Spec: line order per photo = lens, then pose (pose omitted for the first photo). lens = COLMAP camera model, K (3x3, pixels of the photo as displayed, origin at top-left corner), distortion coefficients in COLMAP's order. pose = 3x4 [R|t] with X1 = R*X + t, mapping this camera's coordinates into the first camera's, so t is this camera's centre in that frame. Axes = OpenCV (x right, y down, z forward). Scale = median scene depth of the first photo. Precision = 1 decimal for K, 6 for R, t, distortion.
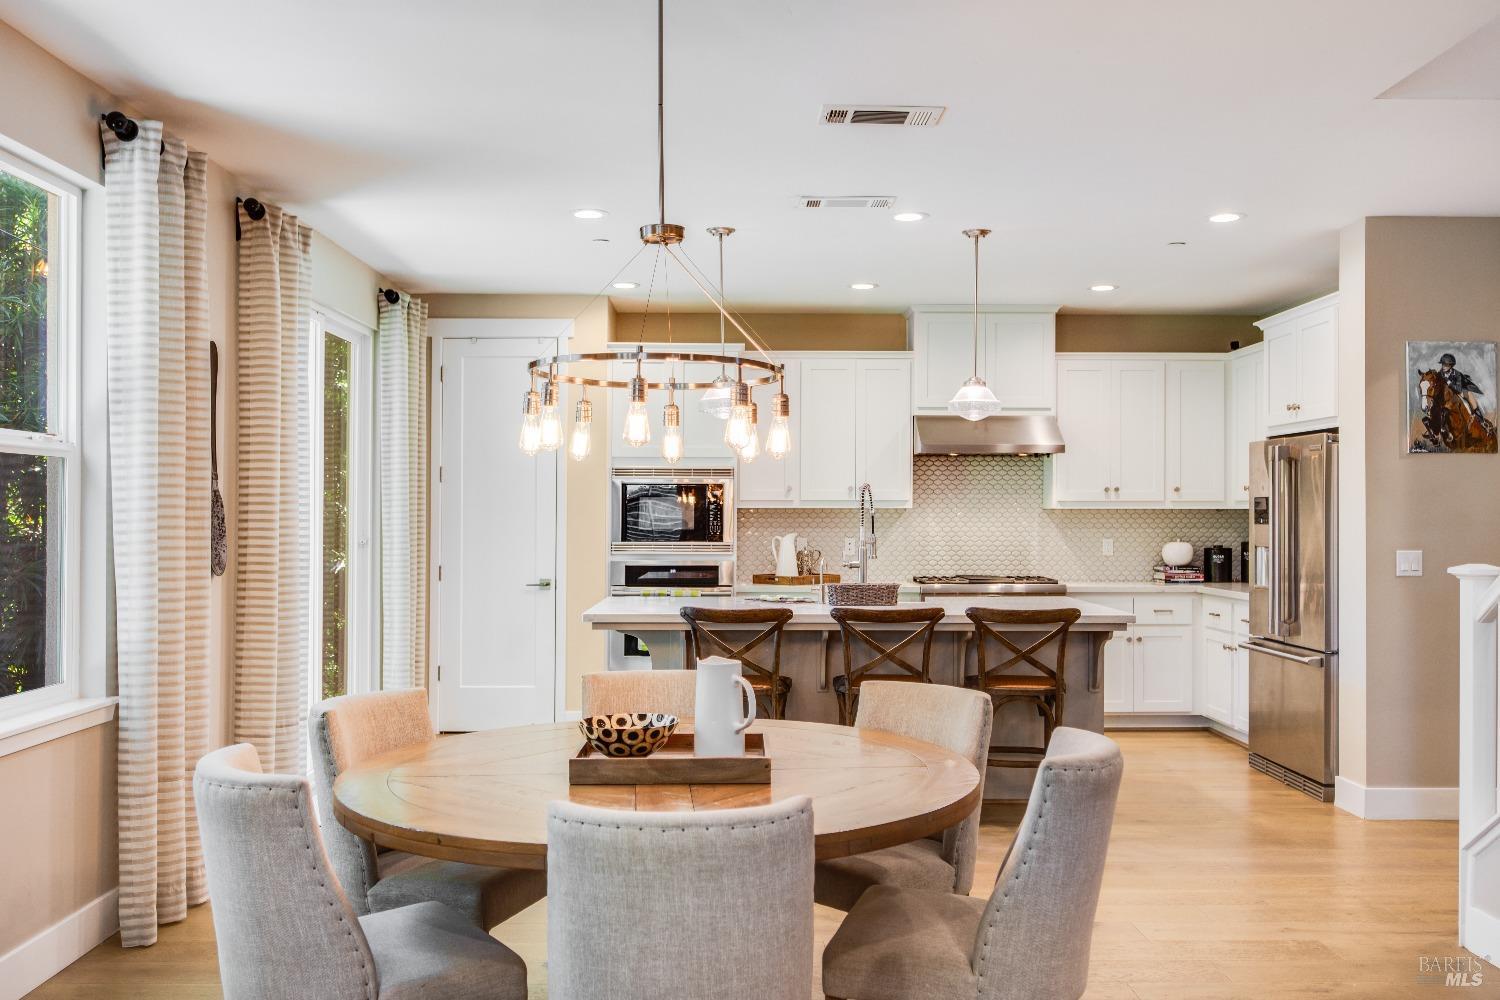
lens RADIAL K [[1312.9, 0, 749.7], [0, 1312.9, 501.4], [0, 0, 1]] dist [0.005244, 0.005751]
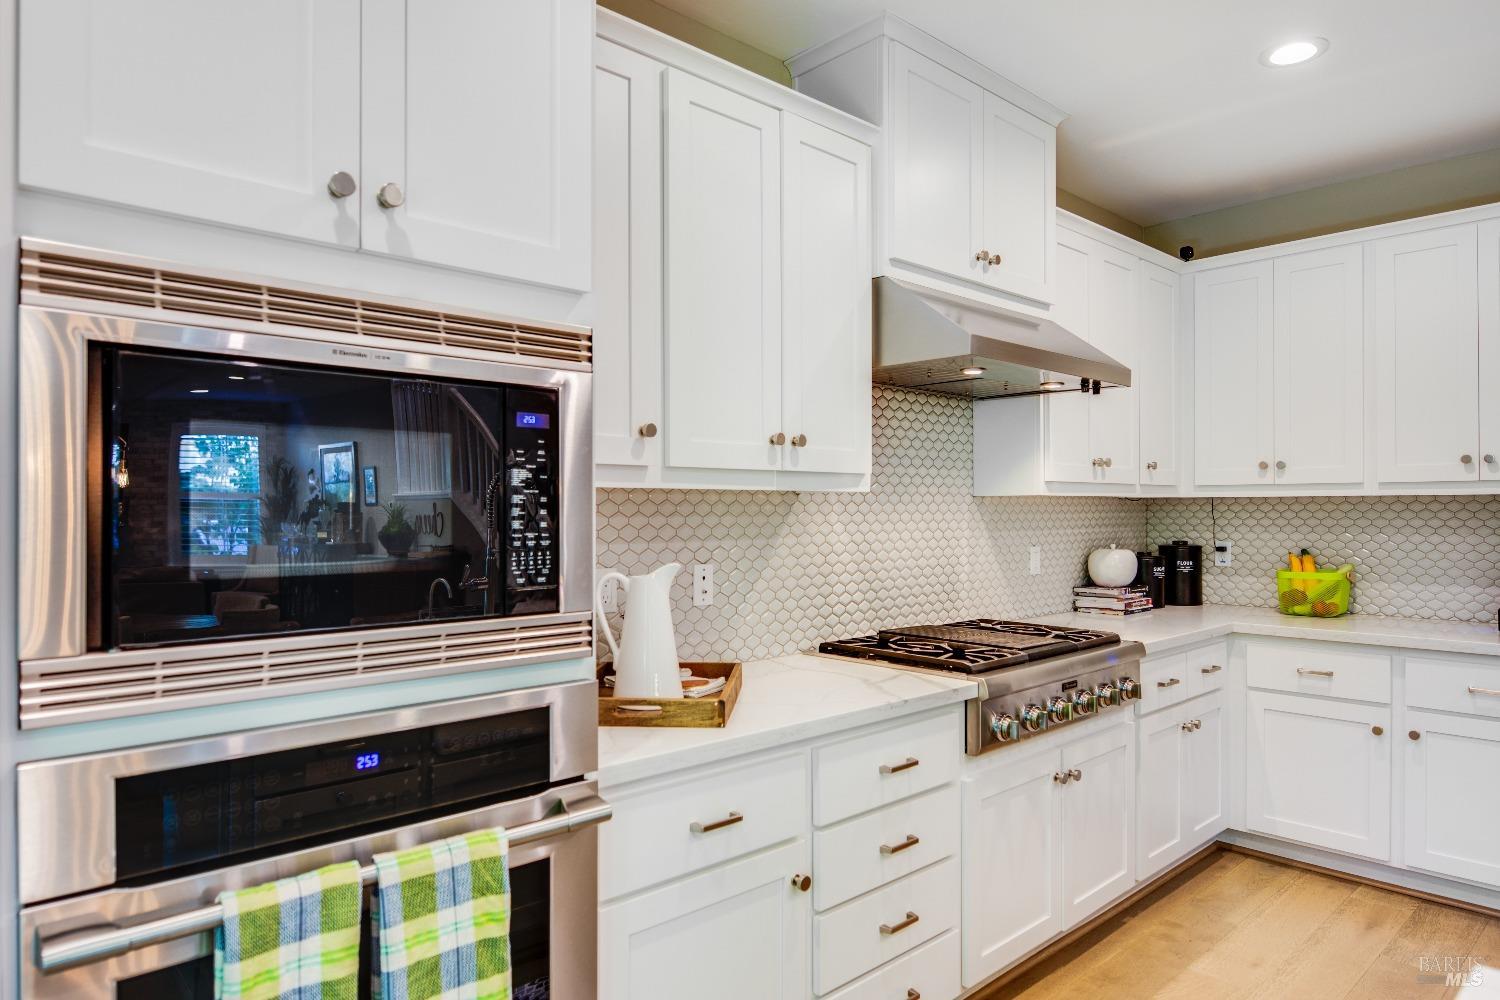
lens RADIAL K [[926.4, 0, 753.3], [0, 926.4, 500.7], [0, 0, 1]] dist [-0.025011, 0.000155]
pose [[0.741660, 0.003184, 0.670768, -0.118500], [-0.001193, 0.999993, -0.003427, 0.010130], [-0.670775, 0.001741, 0.741659, 0.869666]]
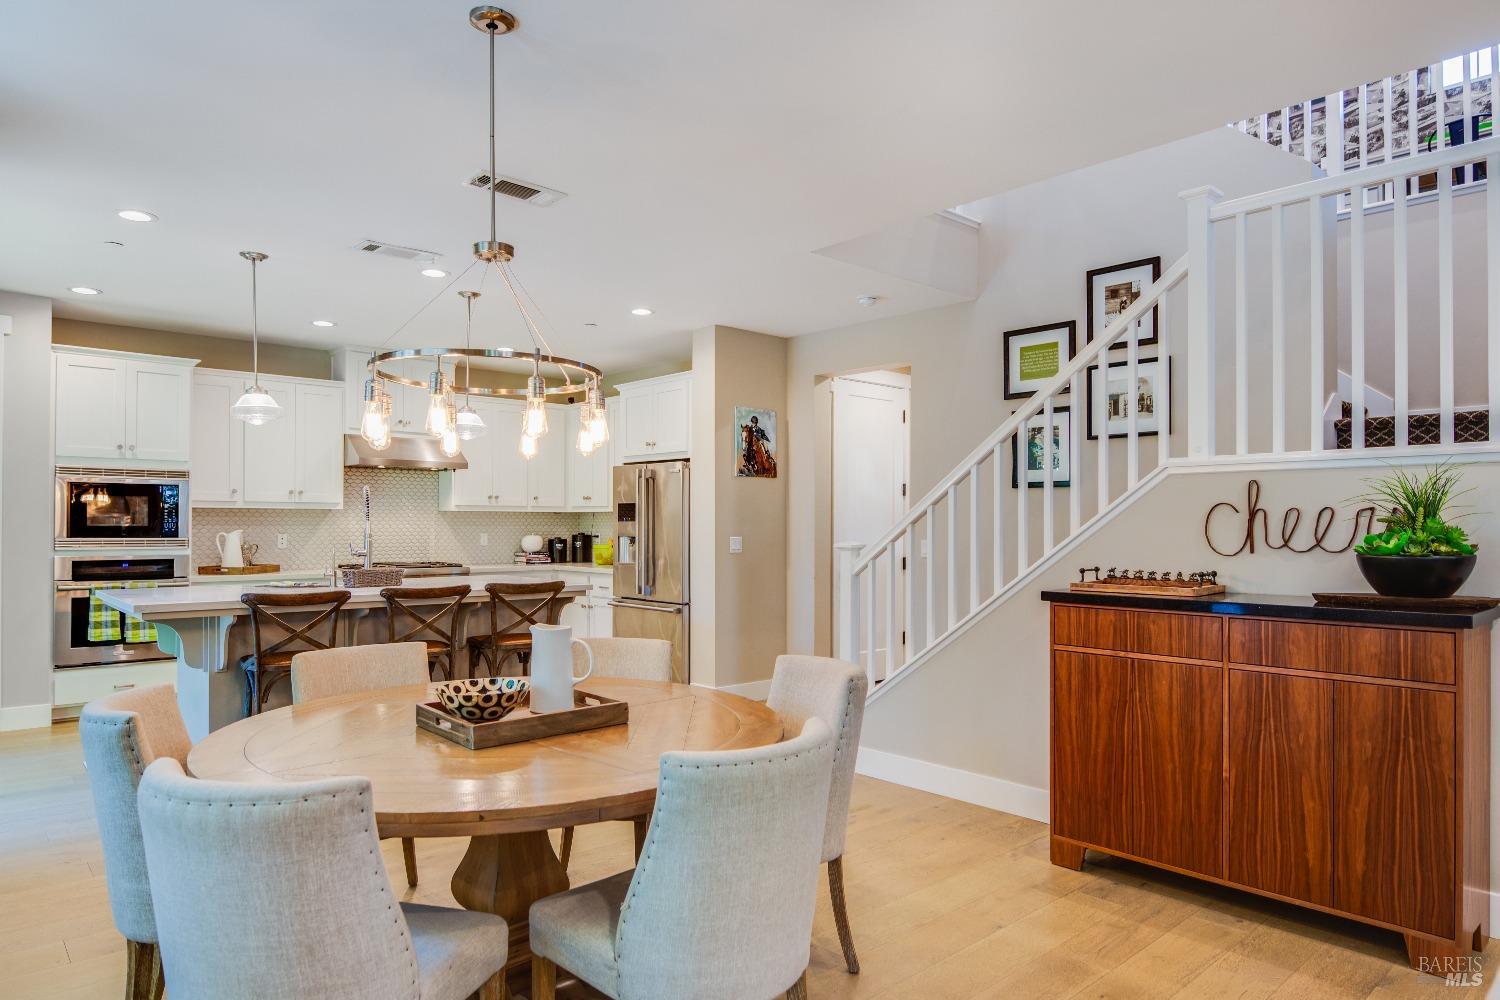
lens RADIAL K [[926.4, 0, 746.7], [0, 926.4, 513.7], [0, 0, 1]] dist [-0.025011, 0.000155]
pose [[0.746645, 0.008302, 0.665171, -0.182785], [-0.008764, 0.999958, -0.002643, 0.009129], [-0.665165, -0.003856, 0.746686, 0.113678]]
